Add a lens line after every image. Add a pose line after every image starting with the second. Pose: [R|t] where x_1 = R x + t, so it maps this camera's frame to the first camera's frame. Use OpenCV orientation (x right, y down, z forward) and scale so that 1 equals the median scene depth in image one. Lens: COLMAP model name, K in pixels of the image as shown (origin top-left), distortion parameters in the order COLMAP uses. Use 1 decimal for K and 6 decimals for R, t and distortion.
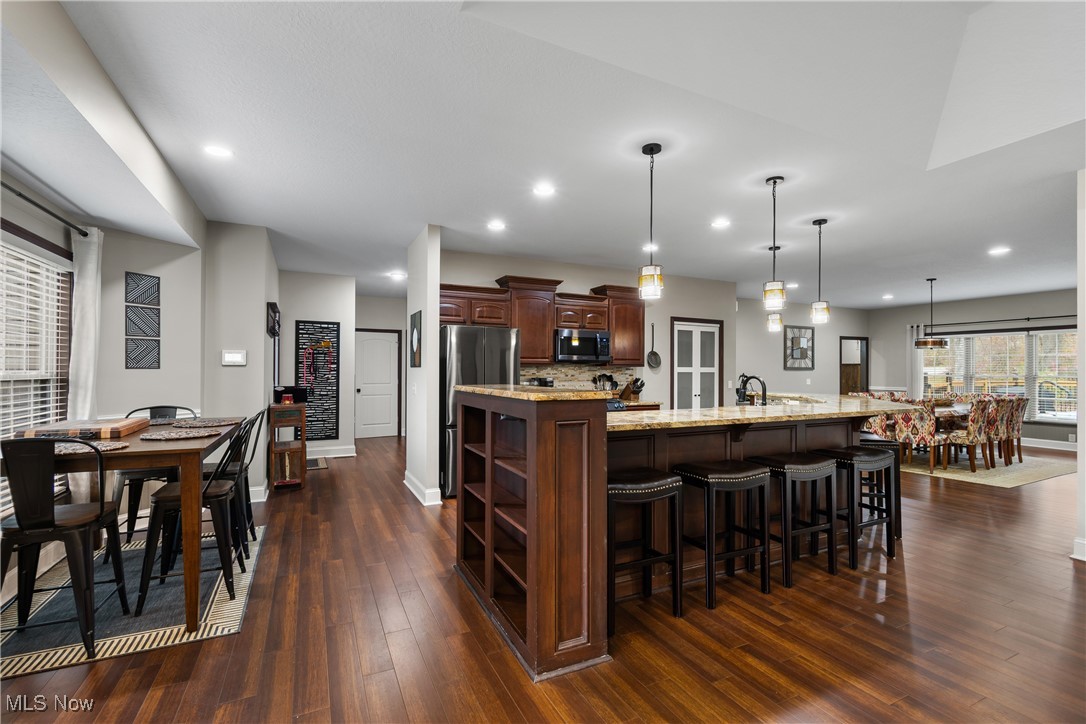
lens RADIAL K [[480.4, 0, 538.5], [0, 480.4, 367.3], [0, 0, 1]] dist [0.000771, -0.001055]
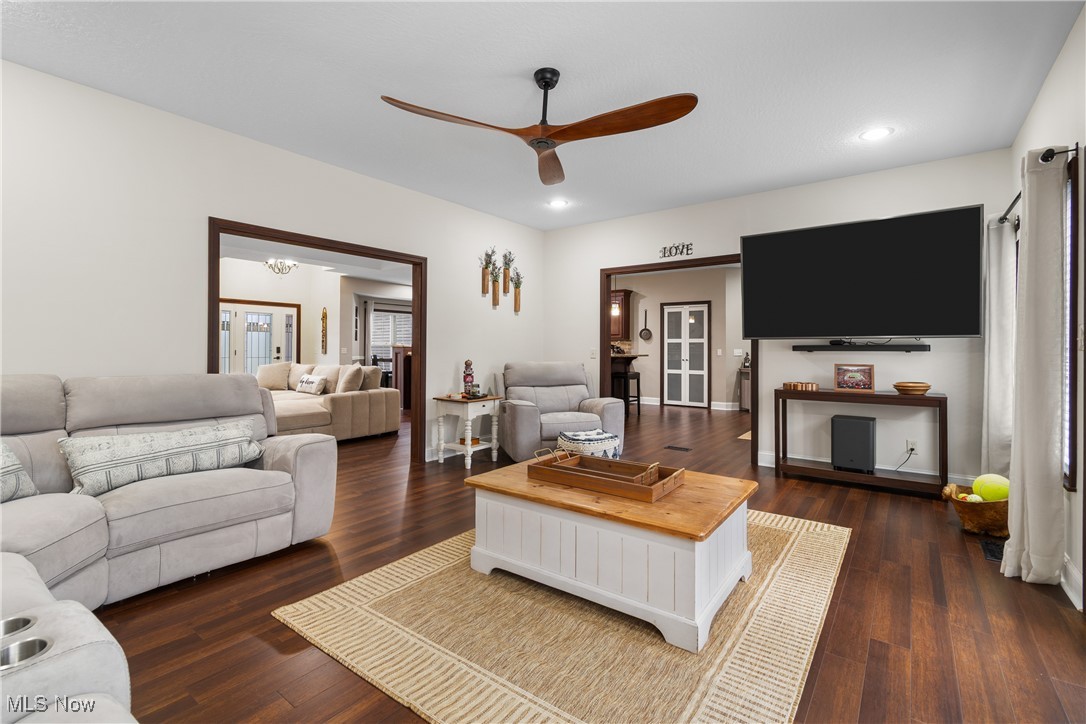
lens RADIAL K [[480.4, 0, 542.7], [0, 480.4, 350.3], [0, 0, 1]] dist [0.000771, -0.001055]
pose [[0.462994, 0.000824, -0.886361, 1.403503], [0.005192, 0.999980, 0.003641, 0.026305], [0.886346, -0.006288, 0.462981, 0.043032]]
